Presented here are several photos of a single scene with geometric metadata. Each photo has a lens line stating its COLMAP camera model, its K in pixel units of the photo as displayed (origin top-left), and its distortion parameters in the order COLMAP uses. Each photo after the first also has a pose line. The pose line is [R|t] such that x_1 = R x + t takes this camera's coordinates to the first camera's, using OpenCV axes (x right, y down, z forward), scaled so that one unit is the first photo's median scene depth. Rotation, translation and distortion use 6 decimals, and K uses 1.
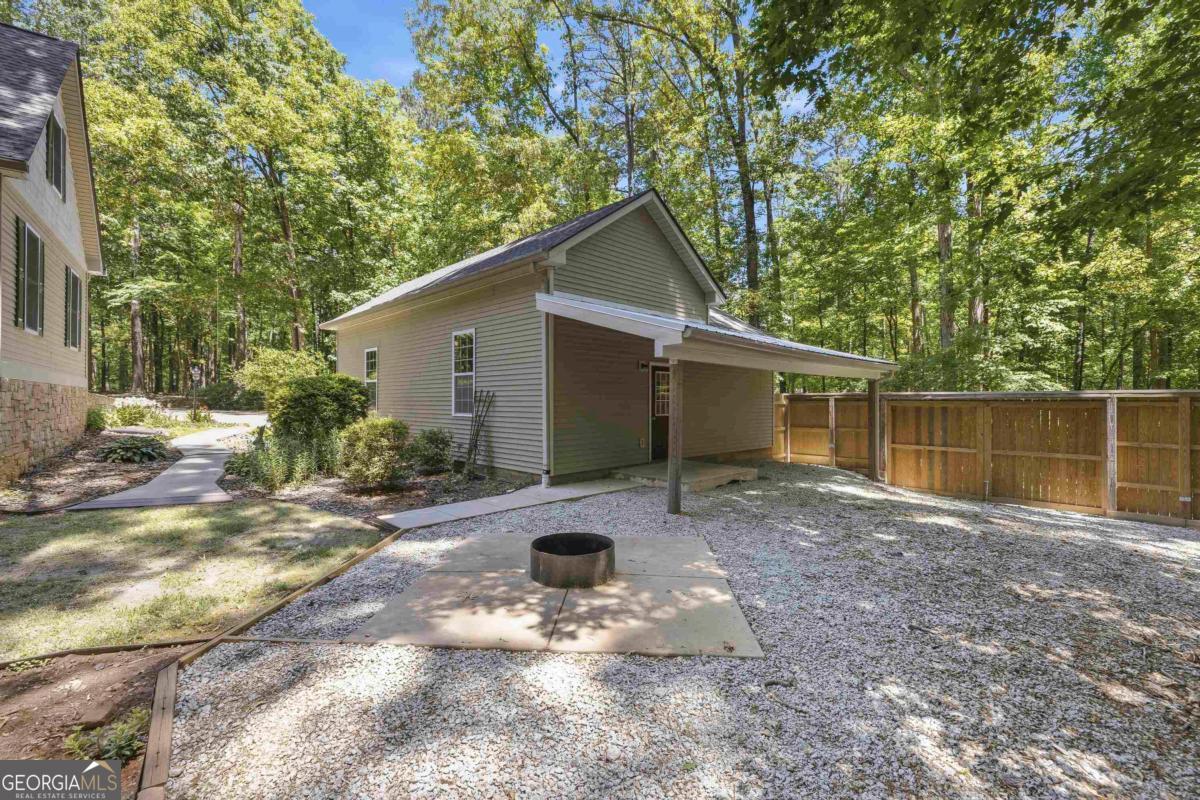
lens RADIAL K [[503.2, 0, 594.2], [0, 503.2, 396.6], [0, 0, 1]] dist [-0.004897, -0.000021]
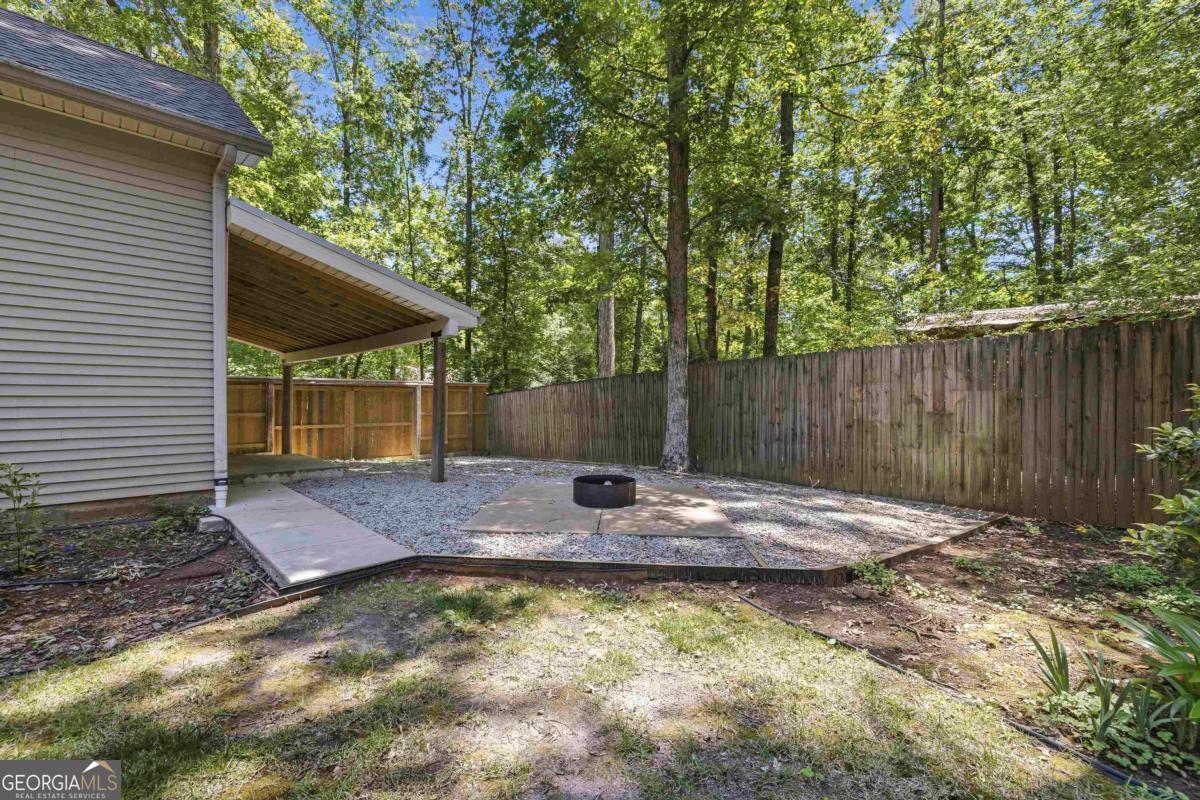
lens RADIAL K [[503.2, 0, 594.2], [0, 503.2, 396.6], [0, 0, 1]] dist [-0.004897, -0.000021]
pose [[0.000696, -0.003025, 0.999995, -0.595480], [-0.017468, 0.999843, 0.003037, 0.023301], [-0.999847, -0.017470, 0.000643, 0.434028]]
